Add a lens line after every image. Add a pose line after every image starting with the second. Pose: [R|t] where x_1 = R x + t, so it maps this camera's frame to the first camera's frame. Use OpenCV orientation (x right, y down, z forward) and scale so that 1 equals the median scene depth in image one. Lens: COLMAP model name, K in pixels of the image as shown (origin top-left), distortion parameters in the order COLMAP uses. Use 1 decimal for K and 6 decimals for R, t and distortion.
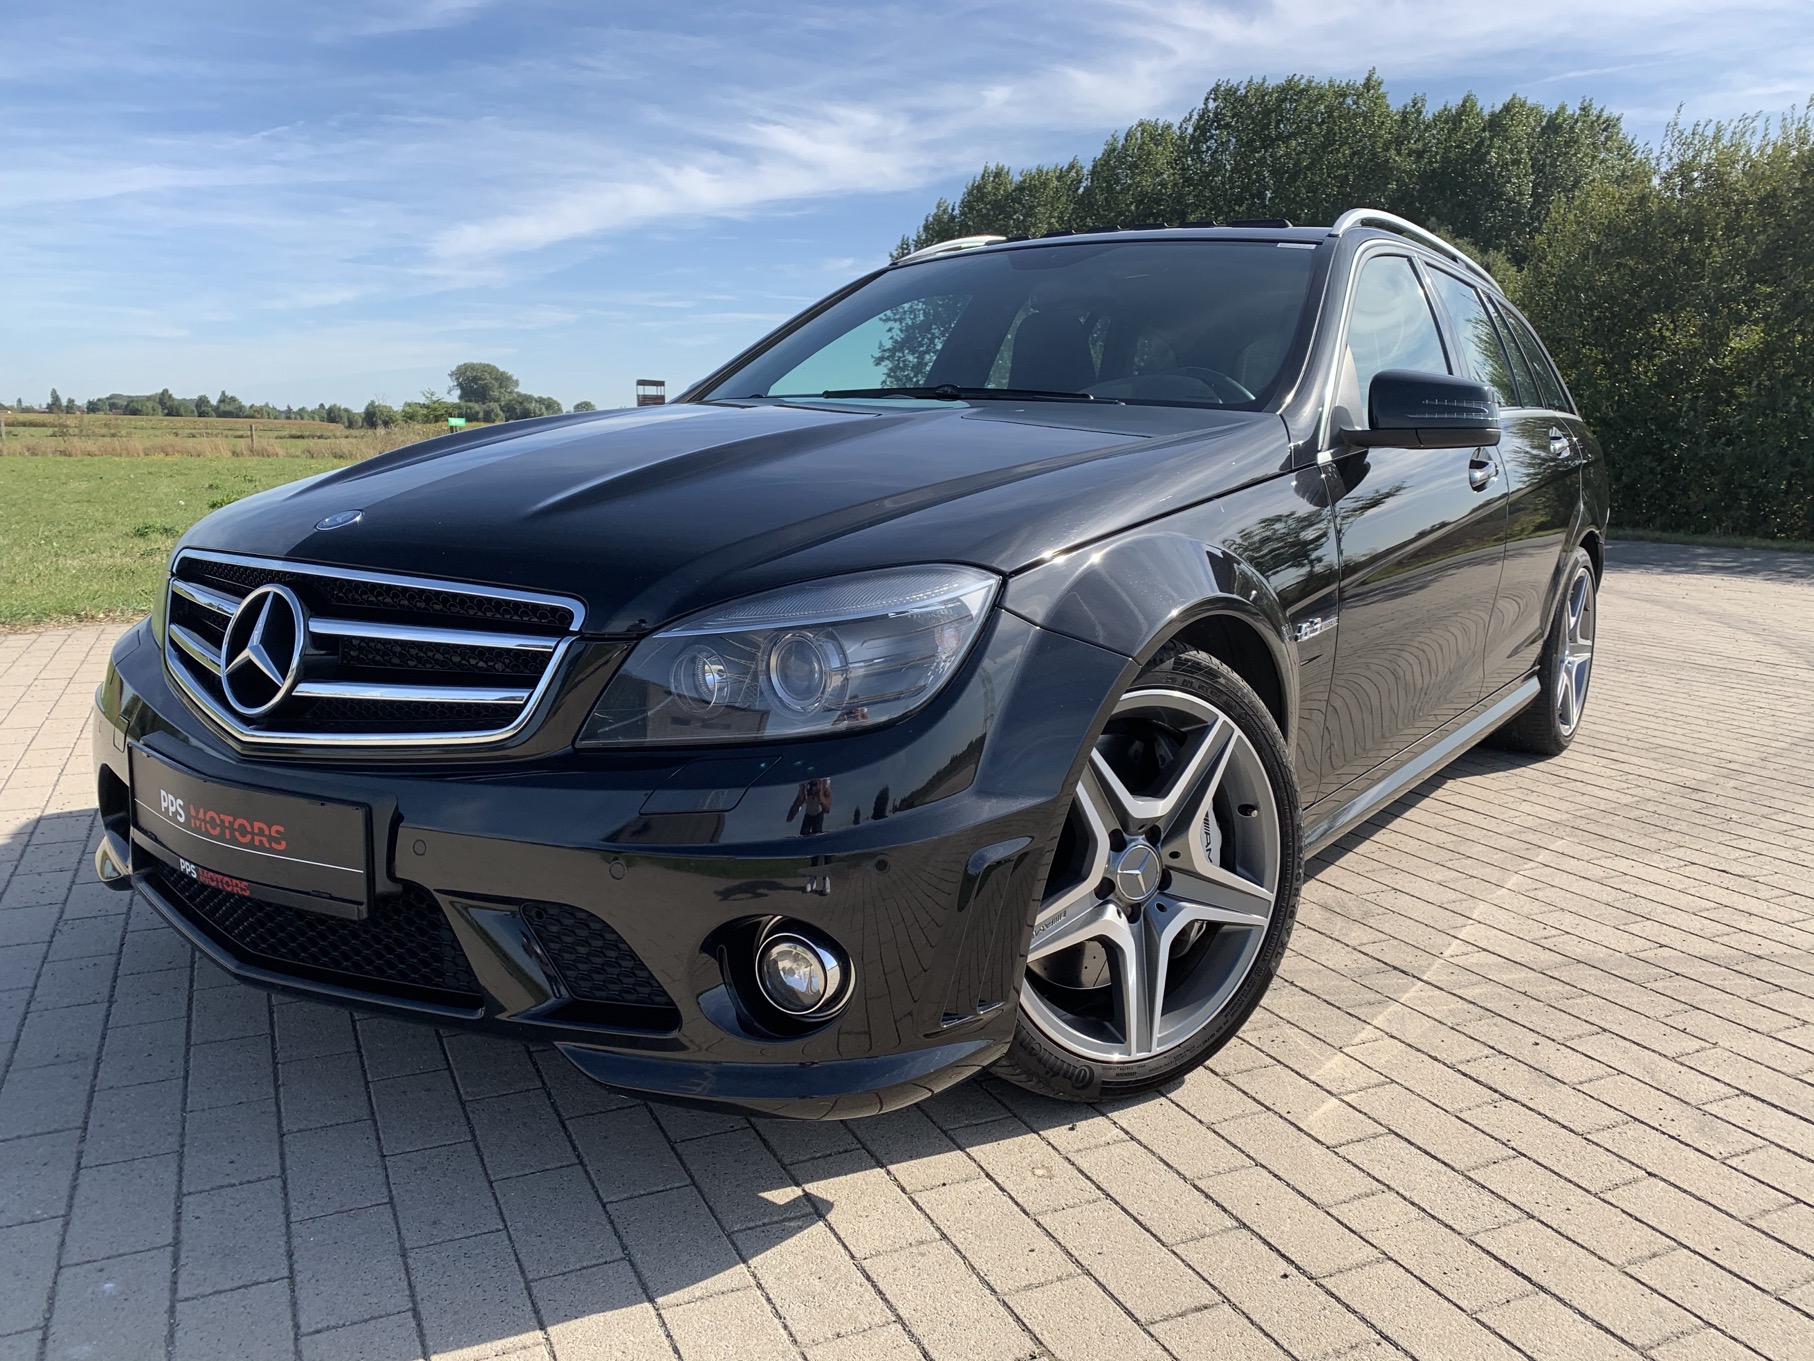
lens RADIAL K [[1392.2, 0, 863.7], [0, 1392.2, 701.8], [0, 0, 1]] dist [0.022921, -0.010422]
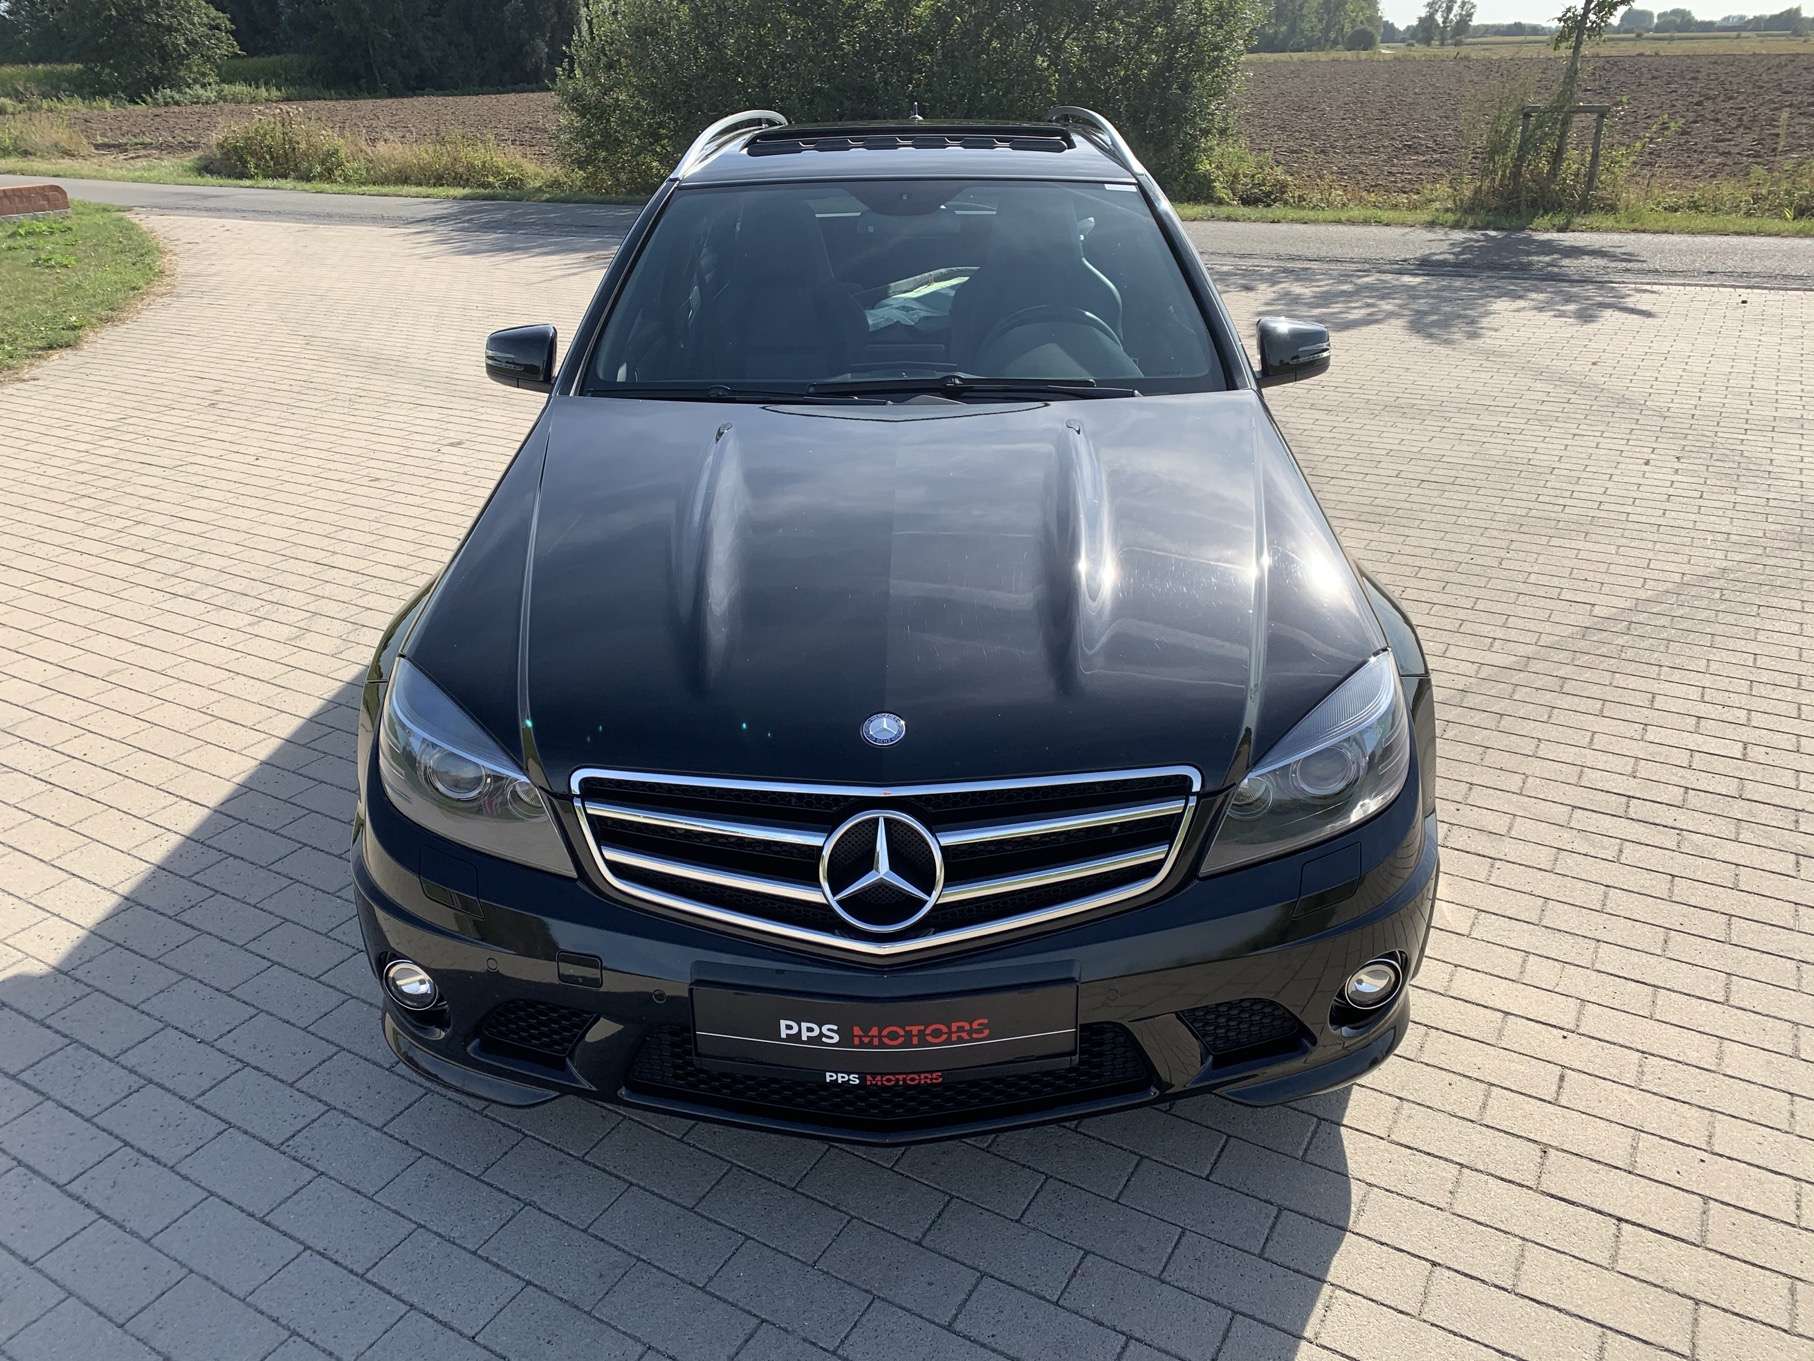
lens RADIAL K [[1392.2, 0, 903.8], [0, 1392.2, 681.5], [0, 0, 1]] dist [0.022921, -0.010422]
pose [[0.819088, -0.259043, 0.511851, -0.924580], [0.131963, 0.953396, 0.271332, -0.462472], [-0.558284, -0.154700, 0.815100, 0.142104]]
